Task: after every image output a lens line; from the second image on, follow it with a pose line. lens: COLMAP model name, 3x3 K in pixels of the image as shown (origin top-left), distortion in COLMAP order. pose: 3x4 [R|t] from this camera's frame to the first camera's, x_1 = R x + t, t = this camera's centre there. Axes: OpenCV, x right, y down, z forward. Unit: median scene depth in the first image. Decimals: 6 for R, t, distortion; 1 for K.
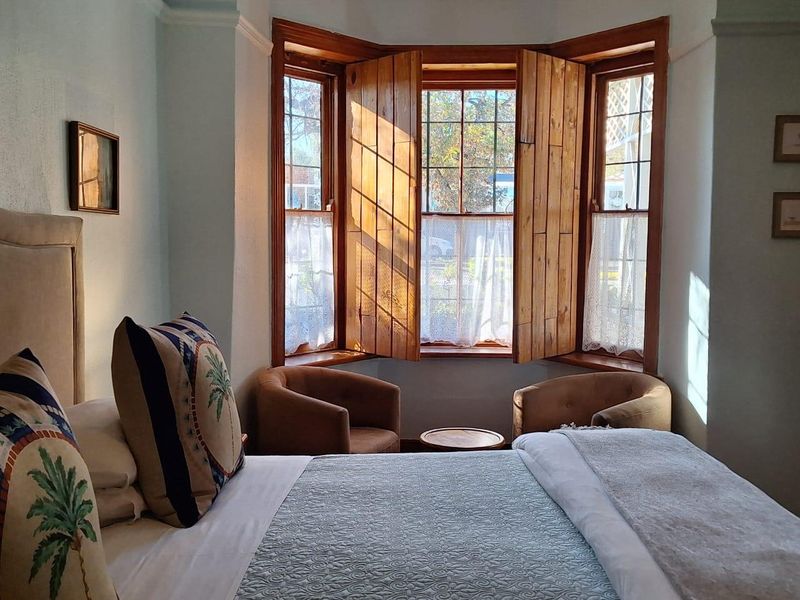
lens RADIAL K [[786.9, 0, 402.8], [0, 786.9, 301.1], [0, 0, 1]] dist [0.003112, 0.000597]
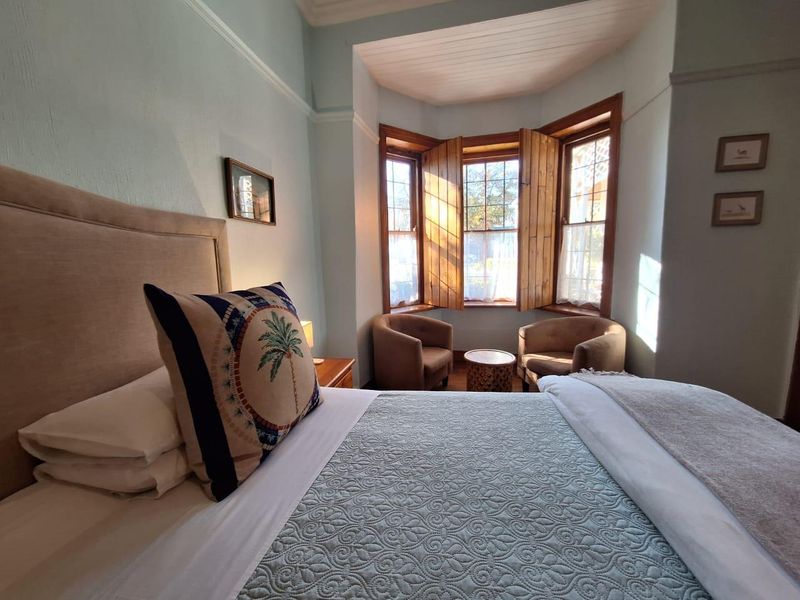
lens RADIAL K [[313.7, 0, 397.8], [0, 313.7, 295.6], [0, 0, 1]] dist [-0.000516, 0.000026]
pose [[0.982660, -0.012467, -0.184999, 0.006608], [0.020426, 0.998943, 0.041182, 0.009159], [0.184290, -0.044246, 0.981875, 0.257795]]
